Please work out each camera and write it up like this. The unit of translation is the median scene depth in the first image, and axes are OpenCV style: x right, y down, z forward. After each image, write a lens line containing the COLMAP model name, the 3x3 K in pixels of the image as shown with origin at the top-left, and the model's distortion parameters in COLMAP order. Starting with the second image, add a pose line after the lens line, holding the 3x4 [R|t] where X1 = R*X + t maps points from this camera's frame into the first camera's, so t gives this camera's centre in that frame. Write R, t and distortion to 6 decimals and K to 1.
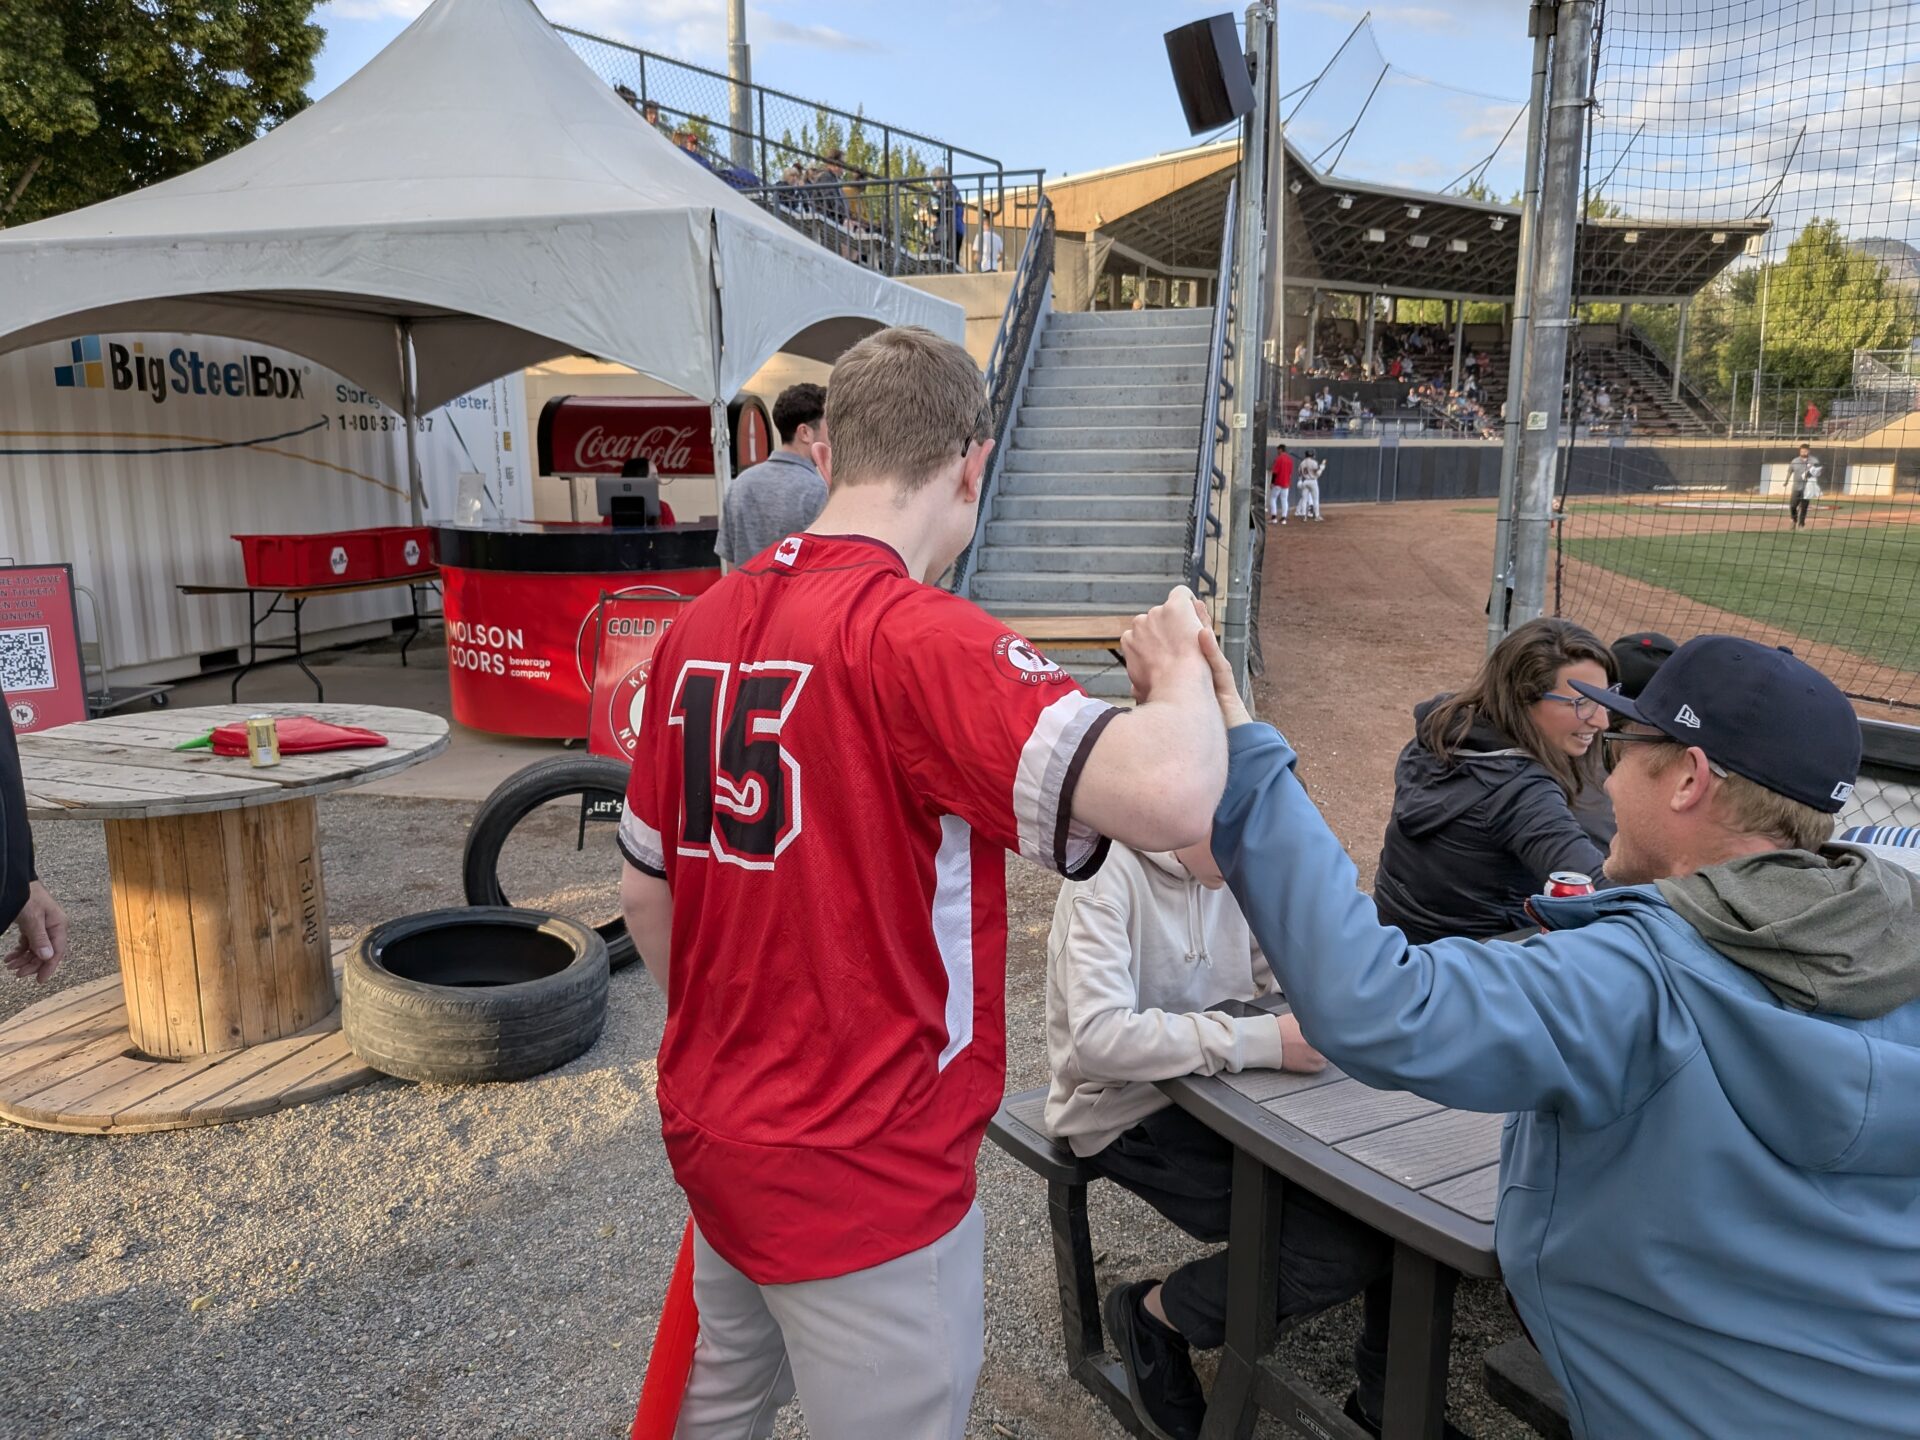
lens RADIAL K [[1421.9, 0, 947.4], [0, 1421.9, 723.9], [0, 0, 1]] dist [0.064552, -0.109701]
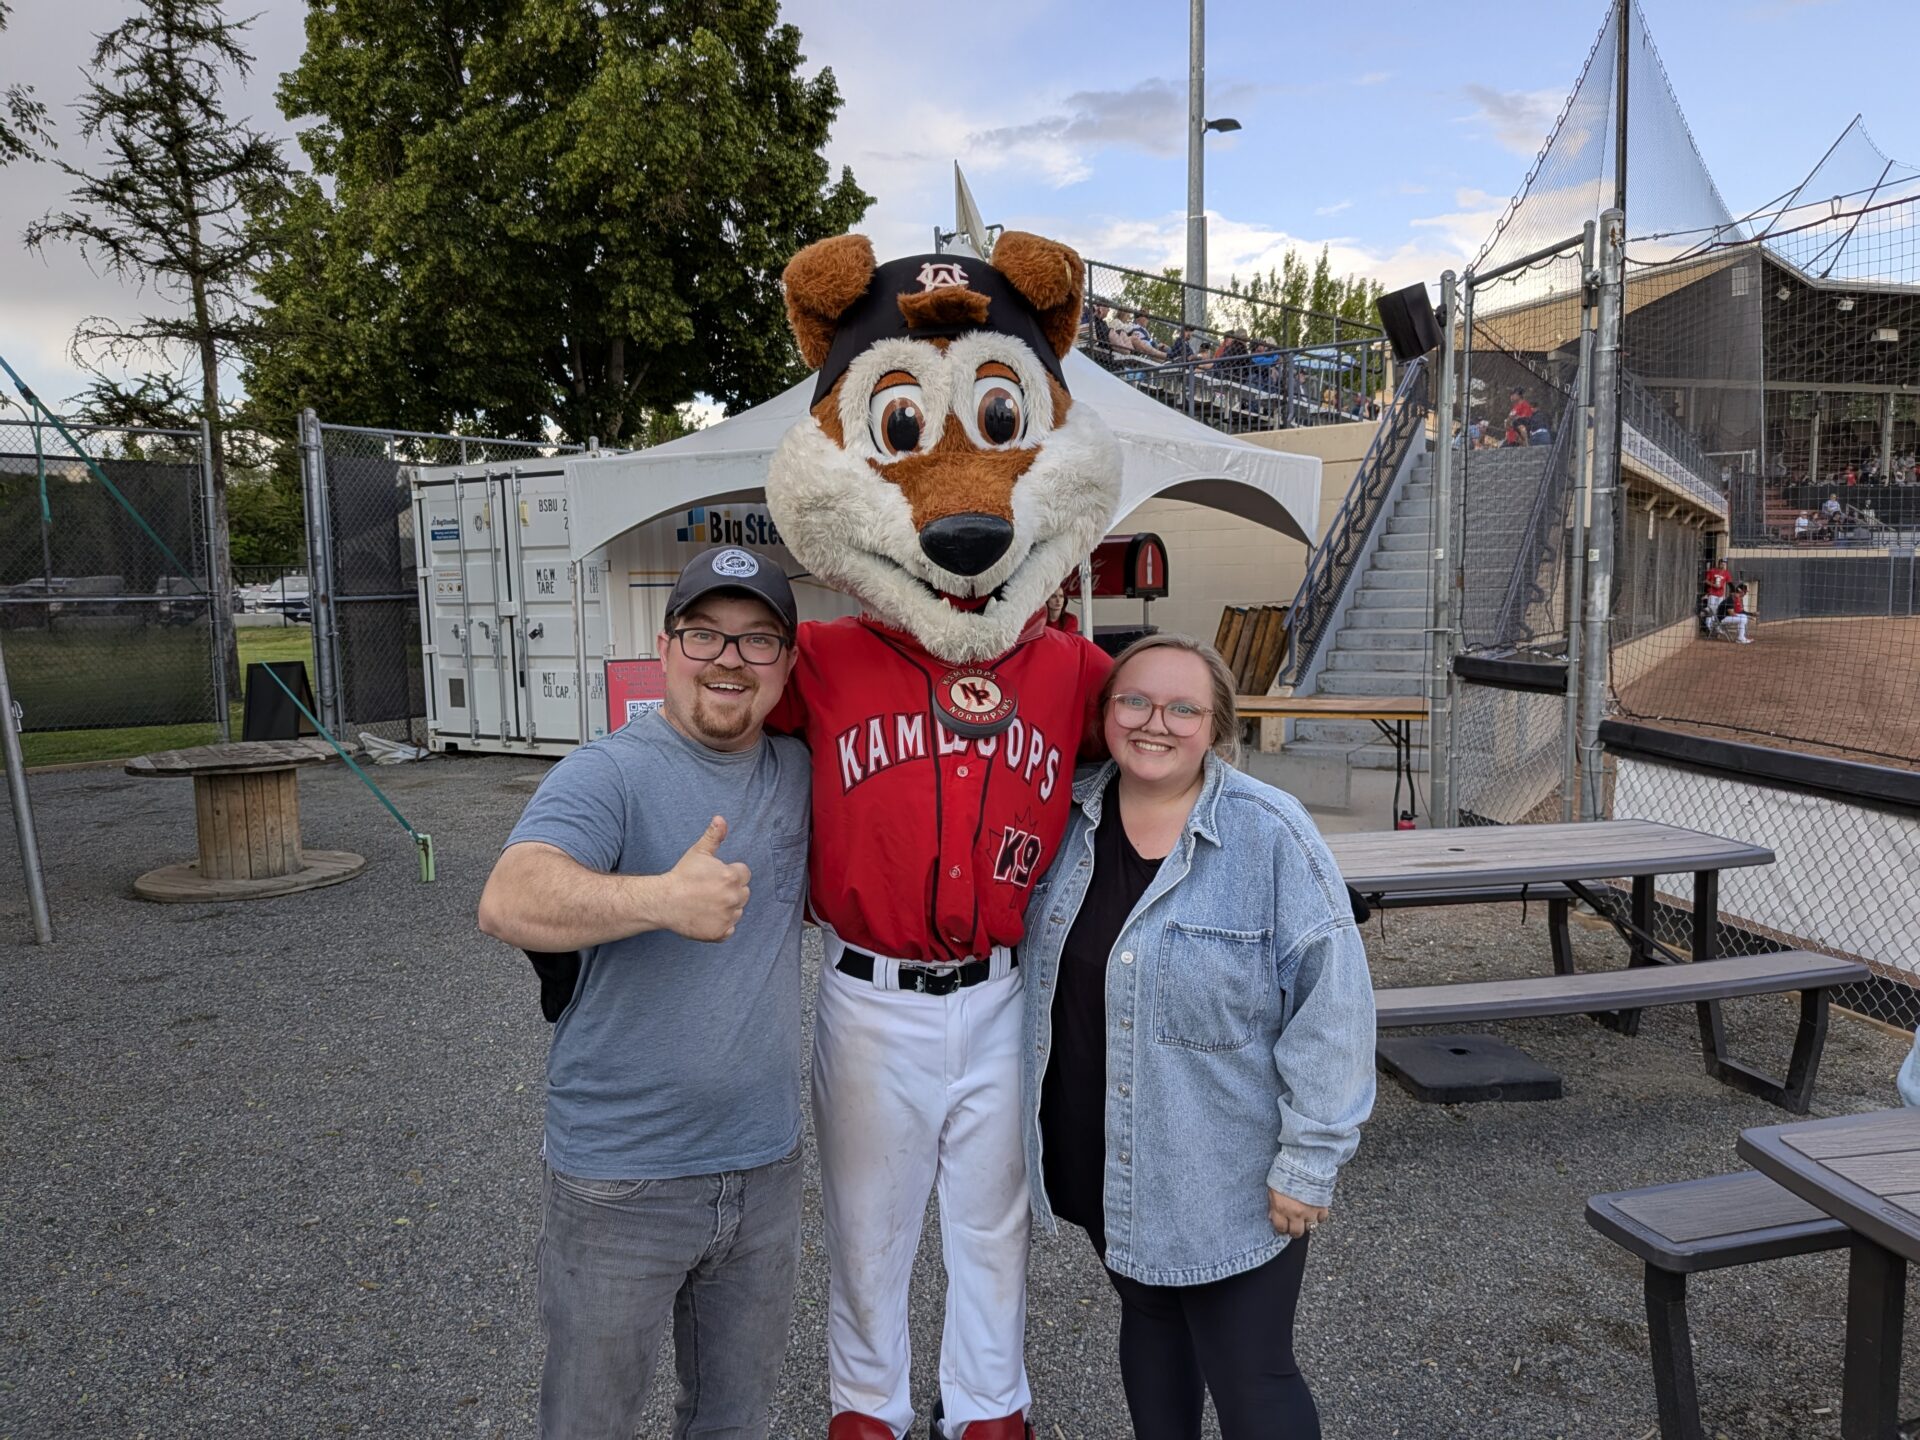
lens RADIAL K [[1409.0, 0, 980.5], [0, 1409.0, 712.4], [0, 0, 1]] dist [0.055307, -0.069403]
pose [[0.953891, 0.016121, -0.299722, 0.106526], [-0.042619, 0.995714, -0.082083, 0.042259], [0.297114, 0.091072, 0.950489, -0.242345]]
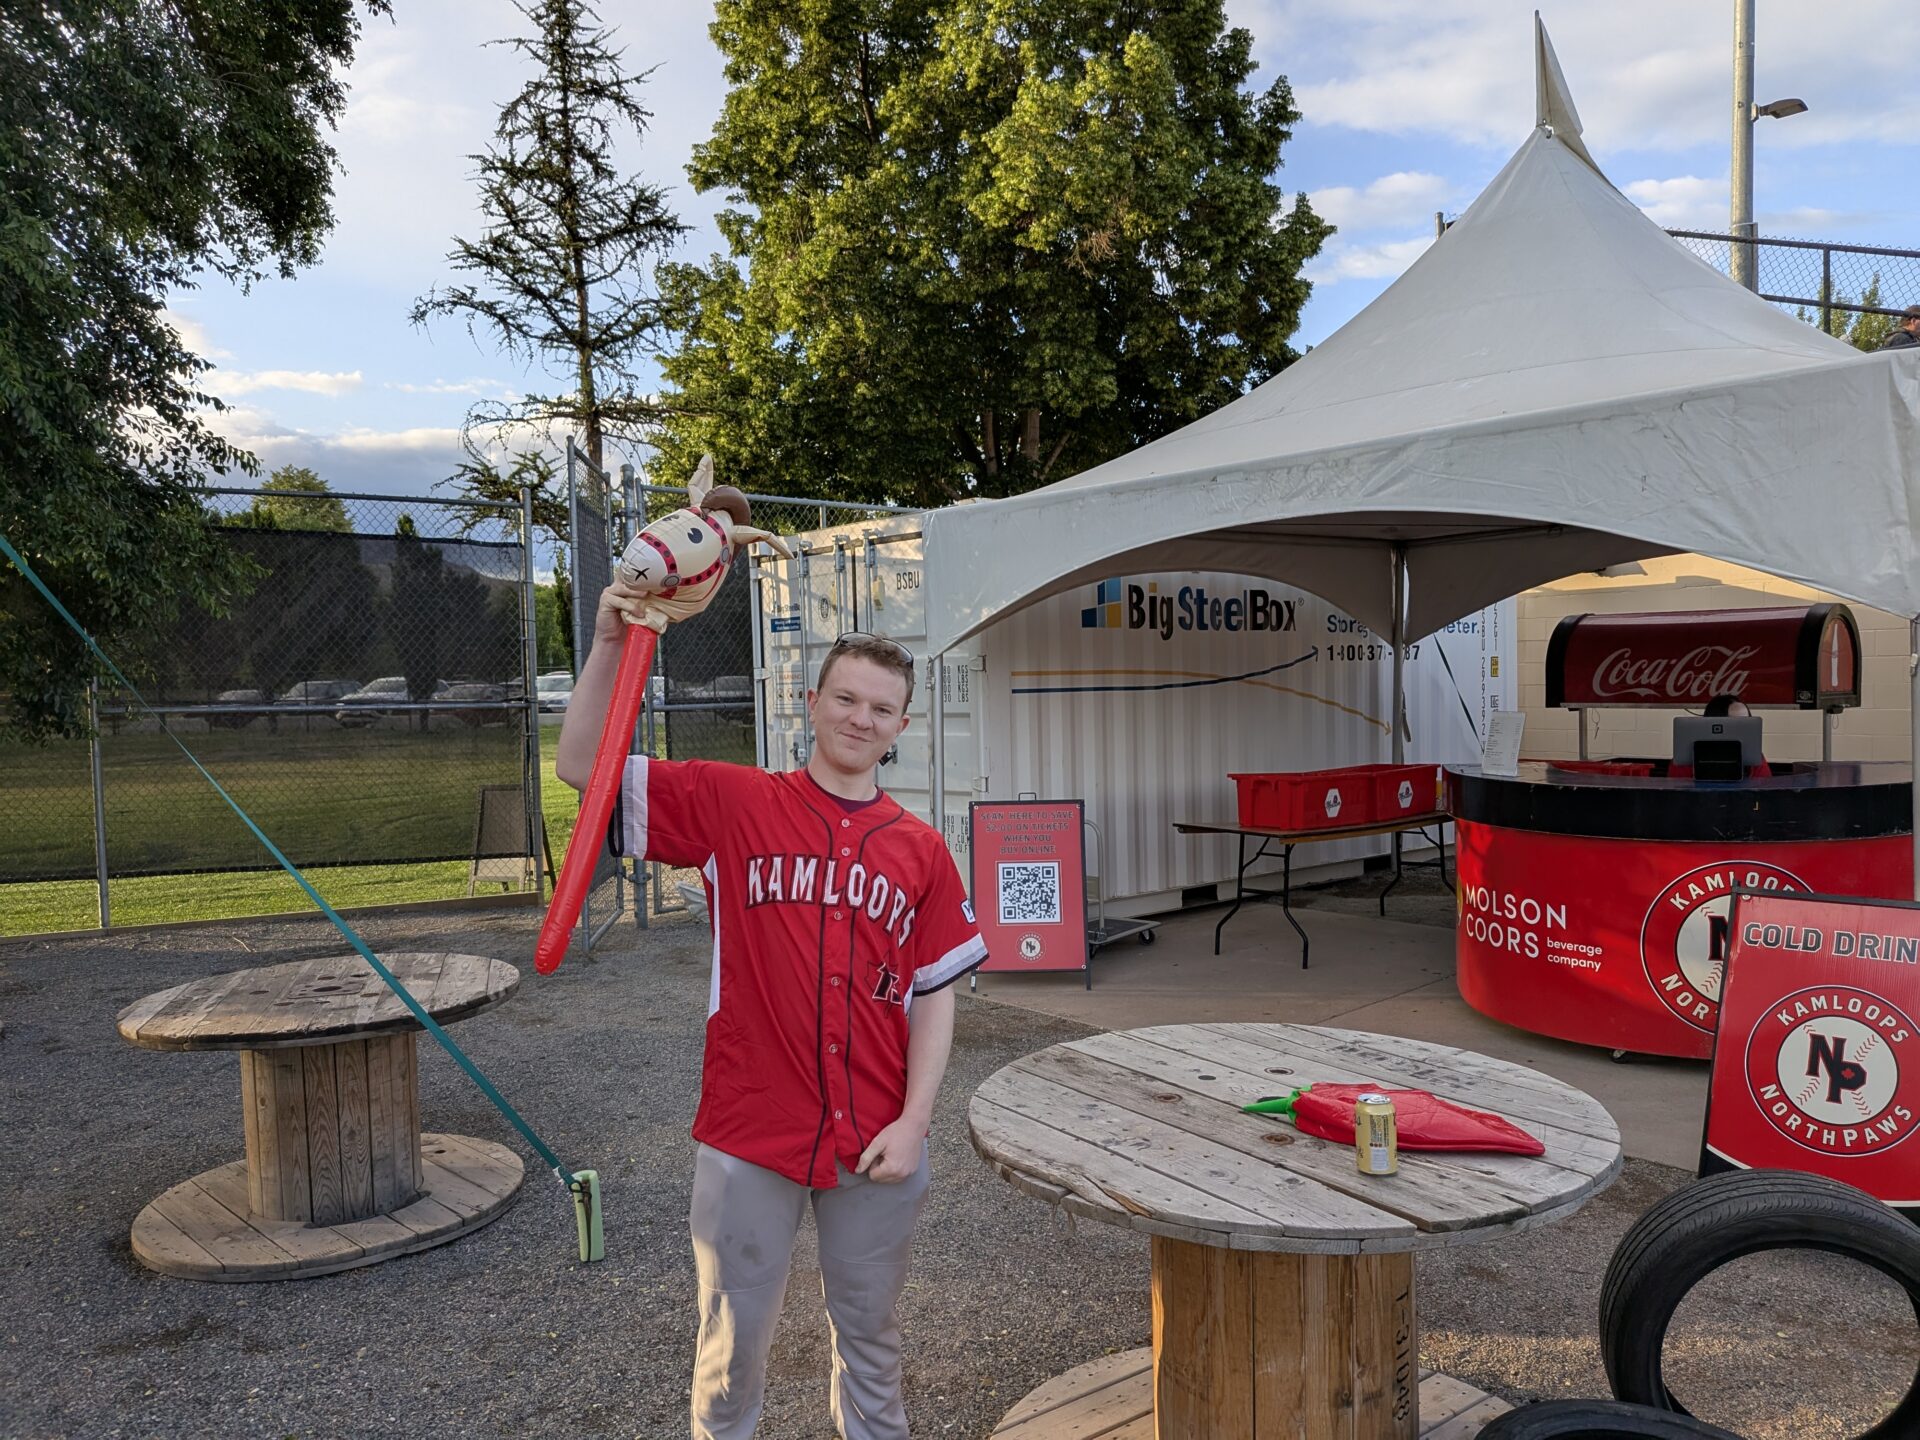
lens RADIAL K [[1402.8, 0, 958.5], [0, 1402.8, 762.6], [0, 0, 1]] dist [0.075948, -0.100170]
pose [[0.818309, 0.021068, -0.574393, -0.086806], [-0.091013, 0.991470, -0.093296, -0.028455], [0.567527, 0.128622, 0.813246, 0.106411]]
